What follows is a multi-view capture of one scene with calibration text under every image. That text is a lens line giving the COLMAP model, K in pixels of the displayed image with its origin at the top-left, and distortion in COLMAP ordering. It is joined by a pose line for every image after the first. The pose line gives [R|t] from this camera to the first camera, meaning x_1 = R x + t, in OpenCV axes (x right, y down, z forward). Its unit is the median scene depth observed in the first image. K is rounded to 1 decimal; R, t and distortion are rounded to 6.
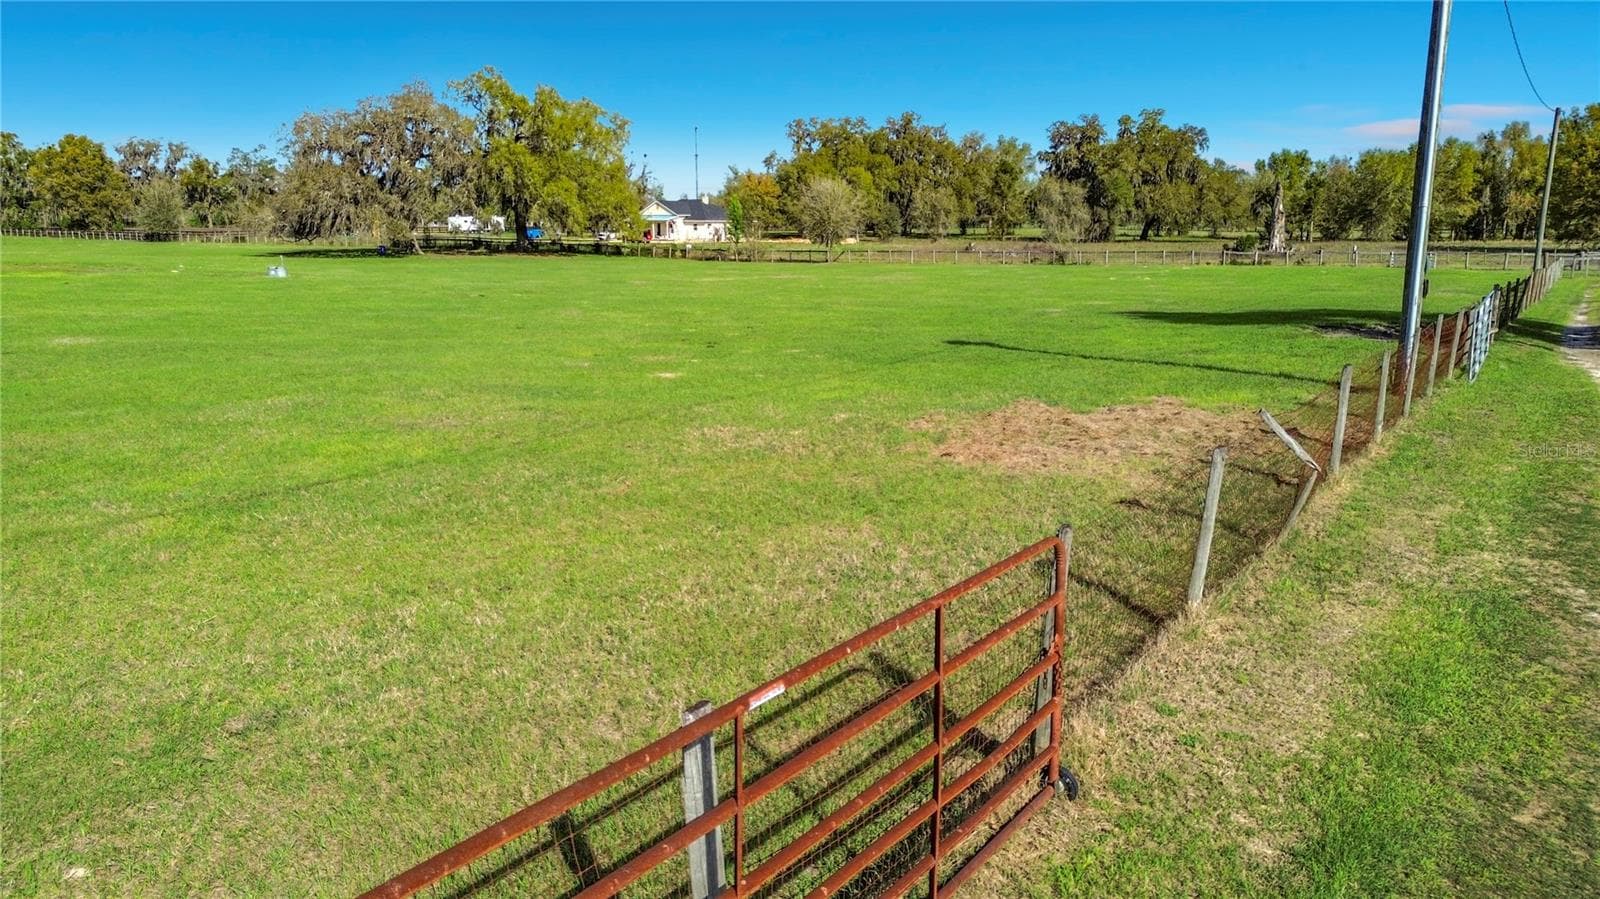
lens RADIAL K [[1157.0, 0, 800.0], [0, 1157.0, 449.5], [0, 0, 1]] dist [0.069899, -0.073712]
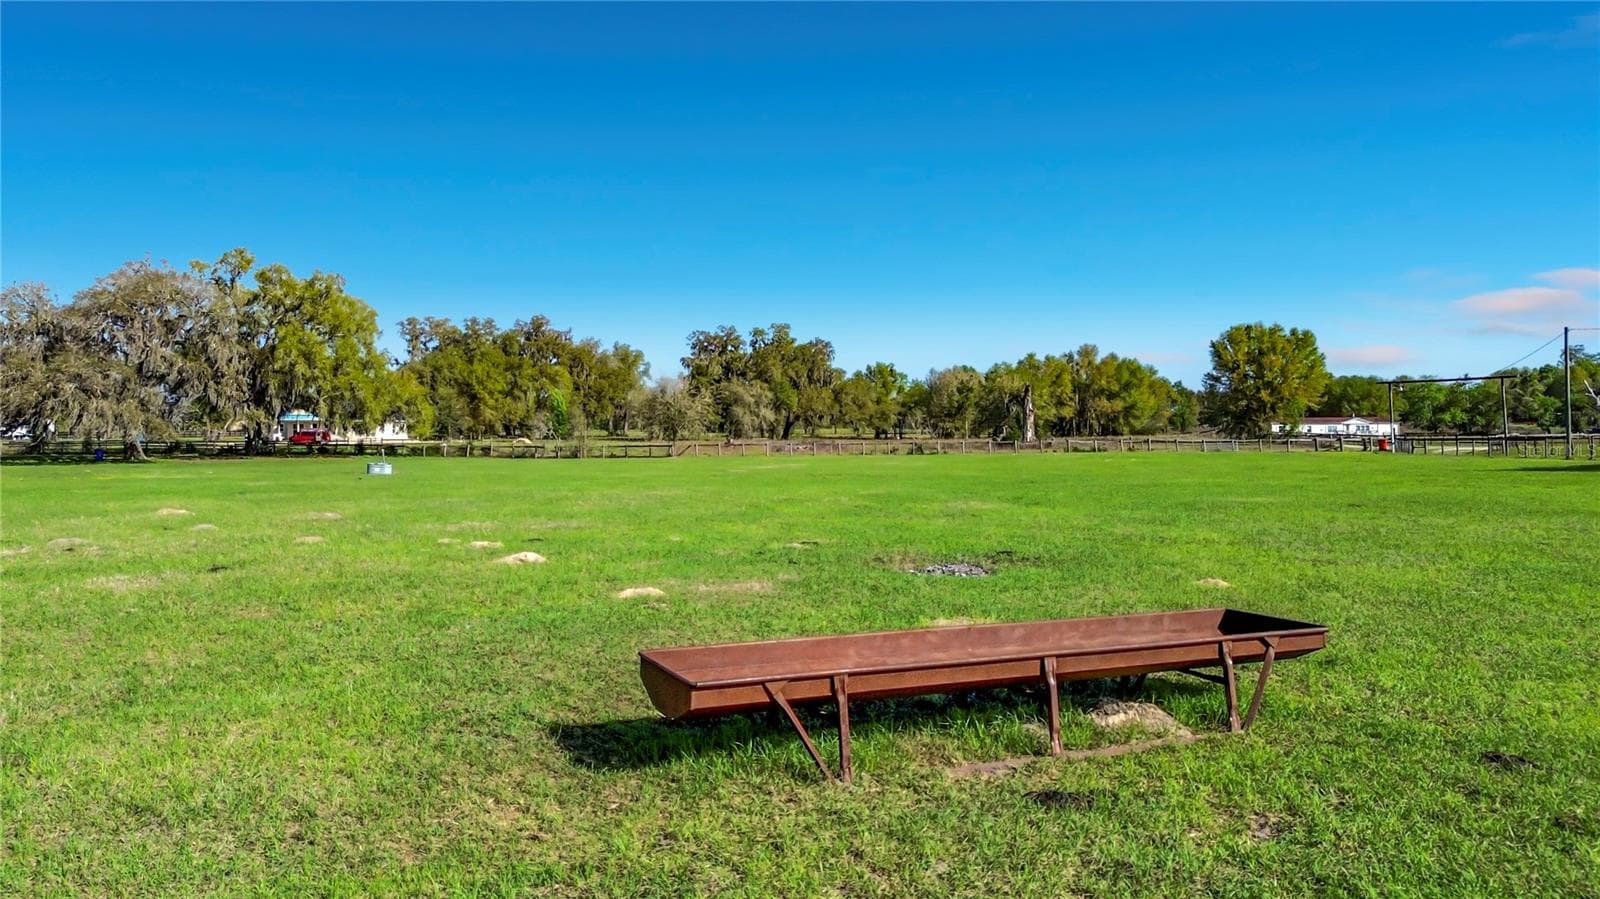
lens RADIAL K [[1157.0, 0, 800.0], [0, 1157.0, 449.5], [0, 0, 1]] dist [0.069899, -0.073712]
pose [[0.878987, -0.013285, 0.476661, -1.008149], [0.096533, 0.983872, -0.150589, -0.027631], [-0.466973, 0.178379, 0.866093, 0.284434]]
